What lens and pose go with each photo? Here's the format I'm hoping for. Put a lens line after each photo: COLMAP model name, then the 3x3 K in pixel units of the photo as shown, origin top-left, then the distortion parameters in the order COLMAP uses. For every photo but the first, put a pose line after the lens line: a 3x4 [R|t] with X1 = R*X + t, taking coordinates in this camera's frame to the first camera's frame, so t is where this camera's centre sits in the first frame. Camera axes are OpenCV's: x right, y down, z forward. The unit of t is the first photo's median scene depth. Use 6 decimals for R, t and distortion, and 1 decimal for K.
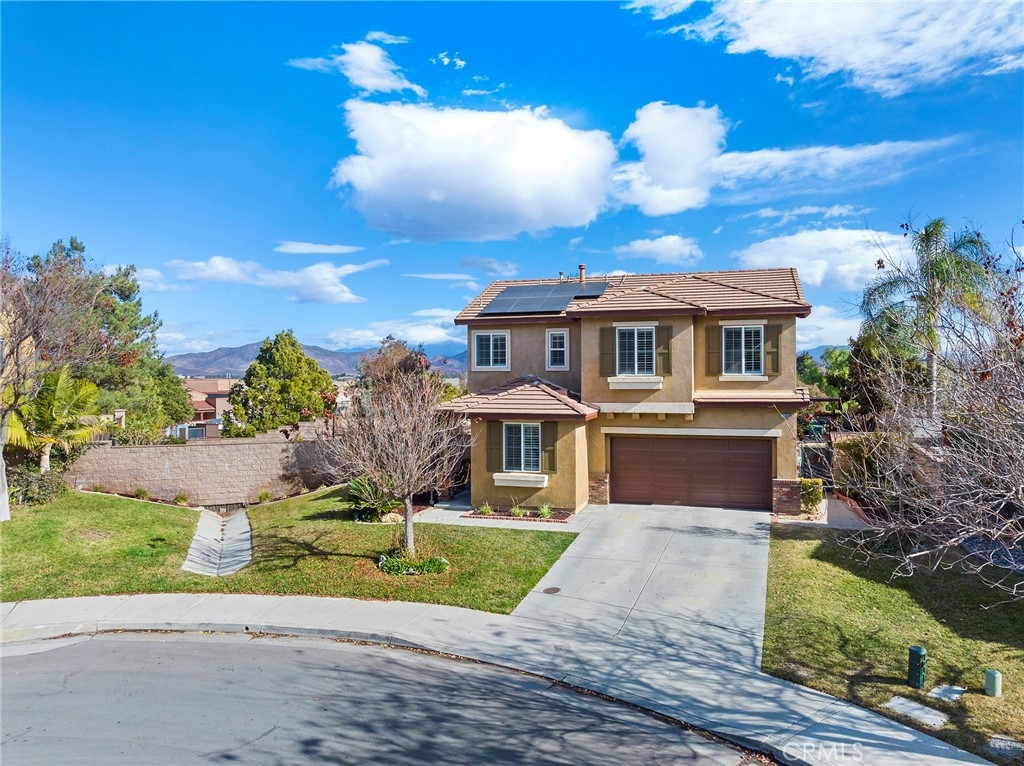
lens RADIAL K [[721.6, 0, 512.0], [0, 721.6, 380.5], [0, 0, 1]] dist [-0.056596, 0.027880]
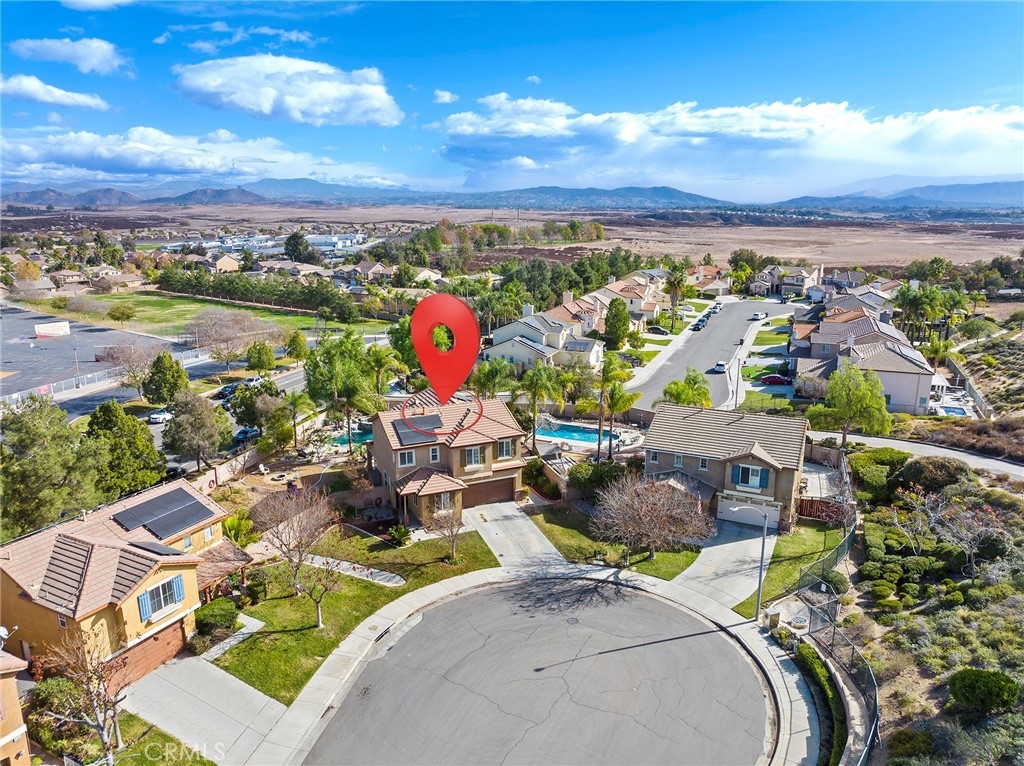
lens RADIAL K [[721.6, 0, 512.0], [0, 721.6, 380.5], [0, 0, 1]] dist [-0.056596, 0.027880]
pose [[0.746303, -0.157411, 0.646726, -1.477208], [0.004423, 0.972785, 0.231669, -0.980297], [-0.665592, -0.170035, 0.726688, -1.053716]]
